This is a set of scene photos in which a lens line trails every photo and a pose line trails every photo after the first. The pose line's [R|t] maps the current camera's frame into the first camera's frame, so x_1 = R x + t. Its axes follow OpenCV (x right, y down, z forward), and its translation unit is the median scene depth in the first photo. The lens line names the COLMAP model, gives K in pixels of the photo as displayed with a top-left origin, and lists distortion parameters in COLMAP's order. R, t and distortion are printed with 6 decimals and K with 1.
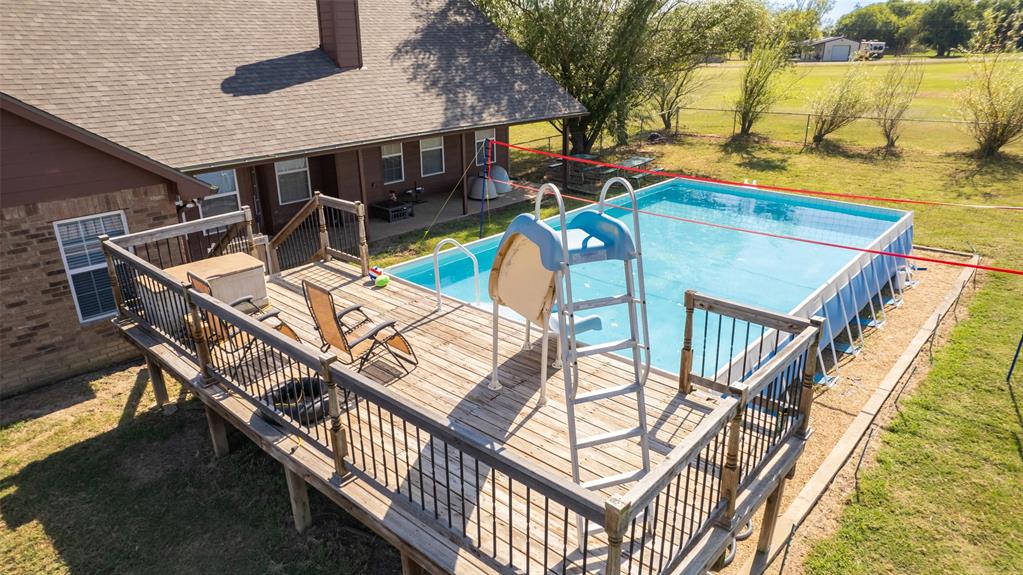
lens RADIAL K [[651.5, 0, 512.6], [0, 651.5, 294.3], [0, 0, 1]] dist [-0.047675, 0.032685]
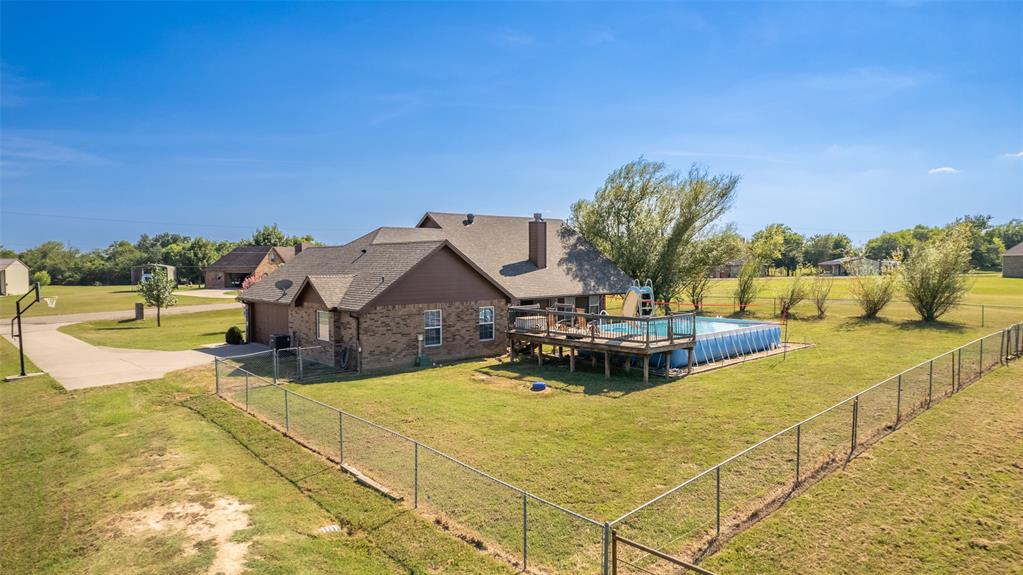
lens RADIAL K [[651.5, 0, 510.1], [0, 651.5, 287.2], [0, 0, 1]] dist [-0.047675, 0.032685]
pose [[0.994827, 0.008218, -0.101250, -0.084493], [-0.040909, 0.944738, -0.325264, 0.319198], [0.092982, 0.327724, 0.940187, -0.791154]]
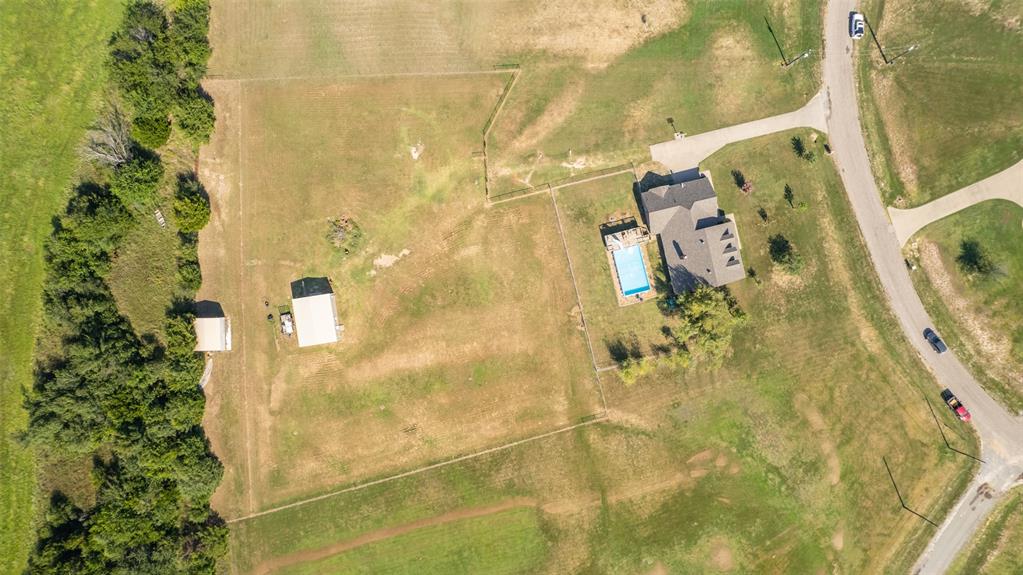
lens RADIAL K [[651.5, 0, 521.2], [0, 651.5, 291.5], [0, 0, 1]] dist [-0.047675, 0.032685]
pose [[-0.555217, 0.831534, 0.016880, 0.689532], [-0.315015, -0.229032, 0.921037, -4.734910], [0.769740, 0.506058, 0.389108, -2.232530]]
